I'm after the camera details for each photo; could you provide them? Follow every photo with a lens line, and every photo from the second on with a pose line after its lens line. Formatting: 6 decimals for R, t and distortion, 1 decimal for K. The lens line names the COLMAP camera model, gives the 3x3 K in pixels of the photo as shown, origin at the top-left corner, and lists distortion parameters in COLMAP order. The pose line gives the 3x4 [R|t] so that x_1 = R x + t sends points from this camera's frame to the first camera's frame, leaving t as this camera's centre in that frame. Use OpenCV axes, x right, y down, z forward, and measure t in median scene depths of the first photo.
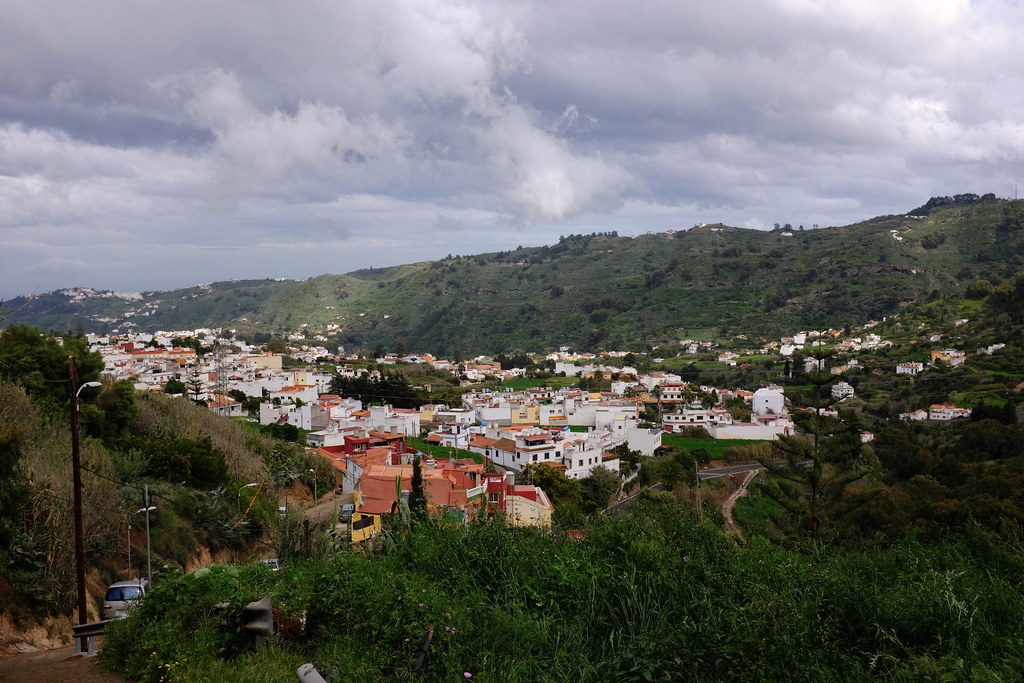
lens RADIAL K [[1037.8, 0, 514.3], [0, 1037.8, 335.9], [0, 0, 1]] dist [-0.056080, 0.000000]
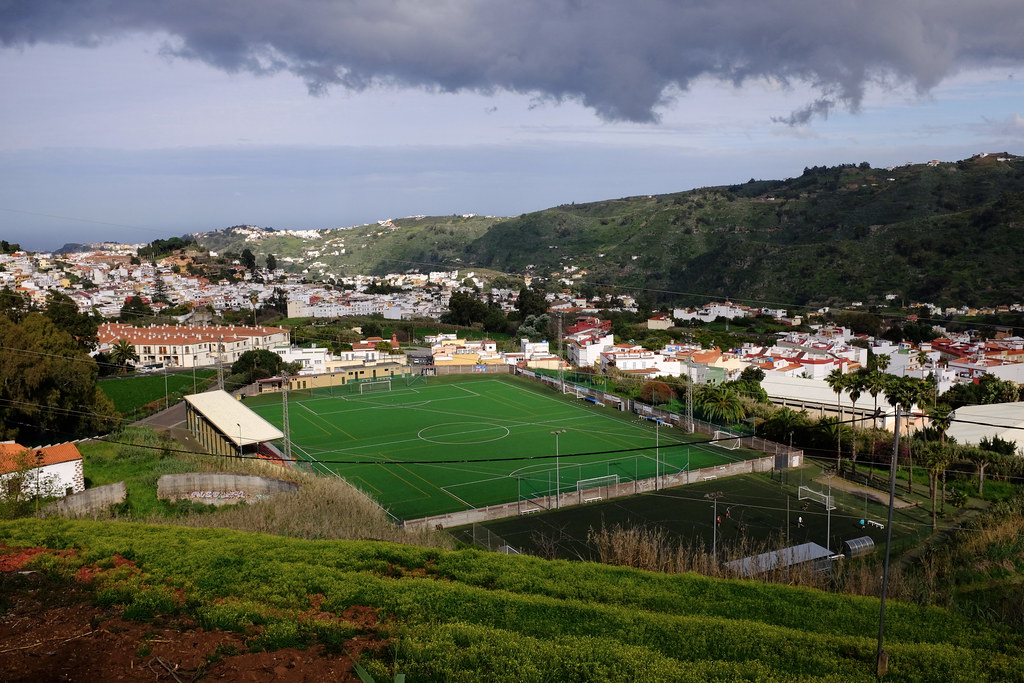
lens RADIAL K [[1037.8, 0, 506.6], [0, 1037.8, 345.0], [0, 0, 1]] dist [-0.056080, 0.000000]
pose [[0.995359, 0.004708, -0.096115, -0.268494], [0.002399, 0.997278, 0.073693, -0.017178], [0.096200, -0.073581, 0.992639, 0.132453]]
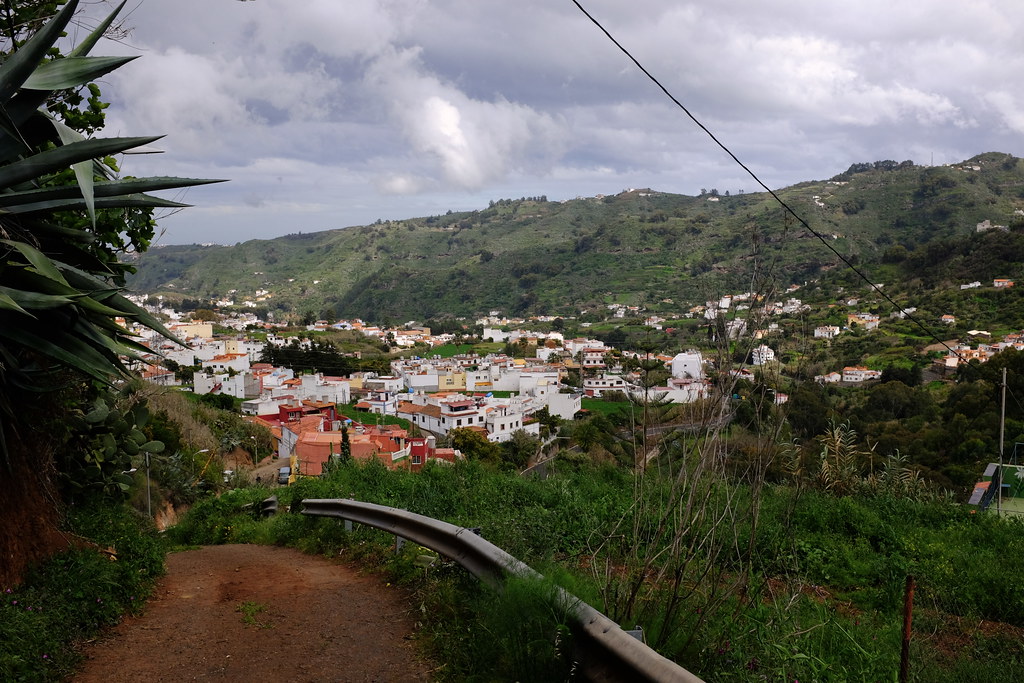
lens RADIAL K [[1037.8, 0, 507.8], [0, 1037.8, 342.2], [0, 0, 1]] dist [-0.056080, 0.000000]
pose [[0.998167, -0.007368, 0.060063, 0.001111], [0.004909, 0.999148, 0.040988, -0.001382], [-0.060314, -0.040618, 0.997353, -0.010061]]
